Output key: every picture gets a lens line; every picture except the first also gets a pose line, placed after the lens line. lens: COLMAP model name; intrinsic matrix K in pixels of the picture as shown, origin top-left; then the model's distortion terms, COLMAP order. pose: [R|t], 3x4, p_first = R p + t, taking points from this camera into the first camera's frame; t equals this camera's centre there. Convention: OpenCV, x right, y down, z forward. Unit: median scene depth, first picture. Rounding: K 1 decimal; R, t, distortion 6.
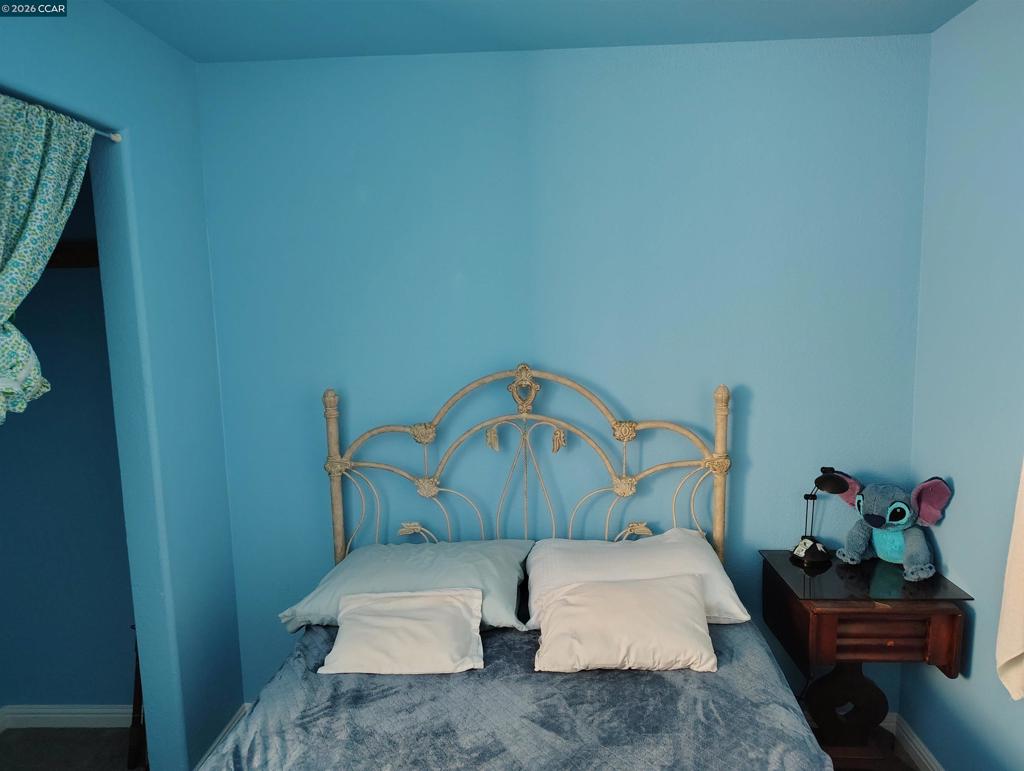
lens RADIAL K [[702.0, 0, 520.7], [0, 702.0, 400.5], [0, 0, 1]] dist [0.037037, -0.042386]
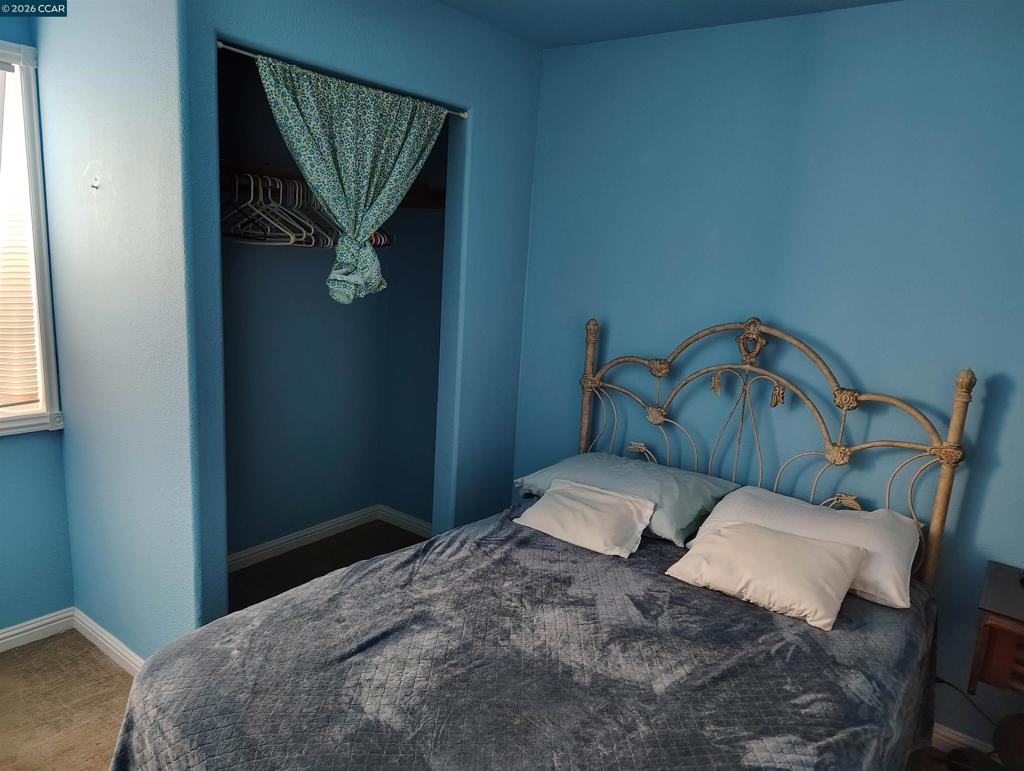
lens RADIAL K [[707.6, 0, 514.9], [0, 707.6, 398.0], [0, 0, 1]] dist [0.030928, -0.029318]
pose [[0.816292, 0.190655, -0.545268, 0.360823], [-0.157738, 0.981656, 0.107098, 0.009384], [0.555685, -0.001414, 0.831392, -0.104118]]
